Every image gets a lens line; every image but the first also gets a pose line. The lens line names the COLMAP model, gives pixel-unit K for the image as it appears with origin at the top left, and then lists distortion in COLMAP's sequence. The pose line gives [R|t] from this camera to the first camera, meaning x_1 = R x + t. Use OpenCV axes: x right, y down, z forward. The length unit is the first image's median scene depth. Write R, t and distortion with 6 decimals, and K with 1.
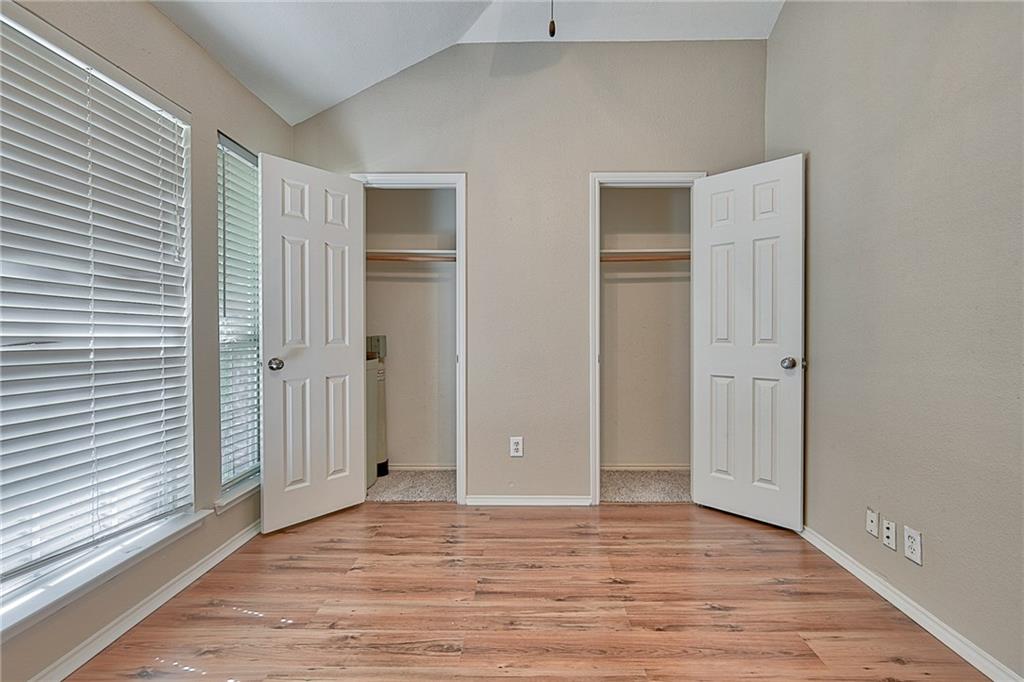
lens RADIAL K [[472.0, 0, 513.5], [0, 472.0, 336.7], [0, 0, 1]] dist [-0.006039, 0.004032]
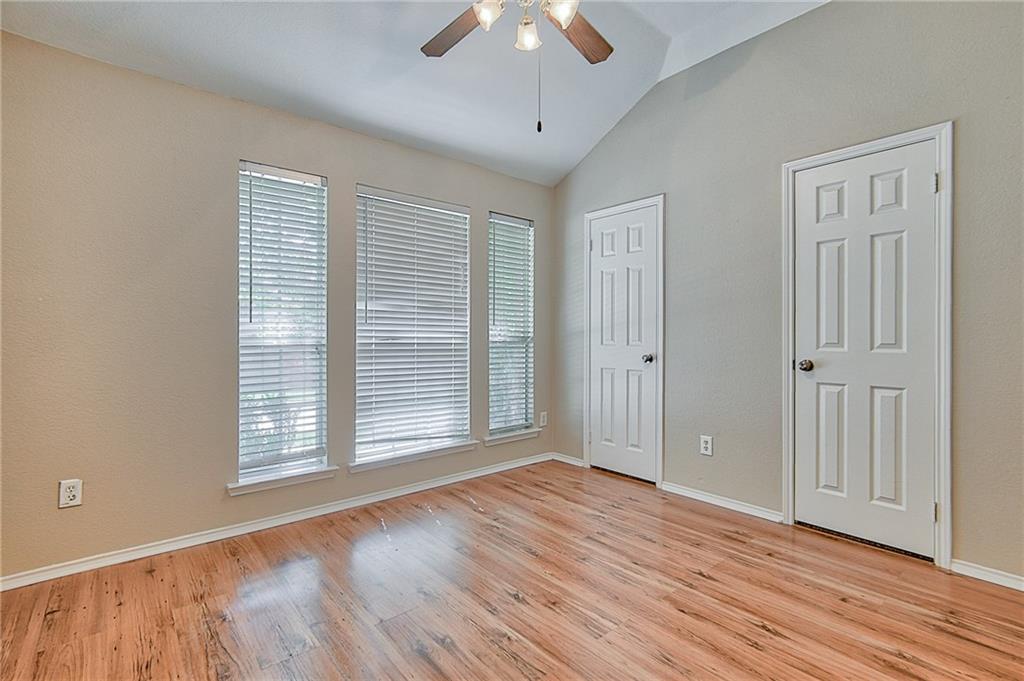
lens RADIAL K [[472.0, 0, 513.8], [0, 472.0, 332.7], [0, 0, 1]] dist [-0.006039, 0.004032]
pose [[0.650334, -0.004966, -0.759633, 0.671290], [-0.009668, 0.999844, -0.014814, 0.007144], [0.759587, 0.016979, 0.650184, 0.002795]]
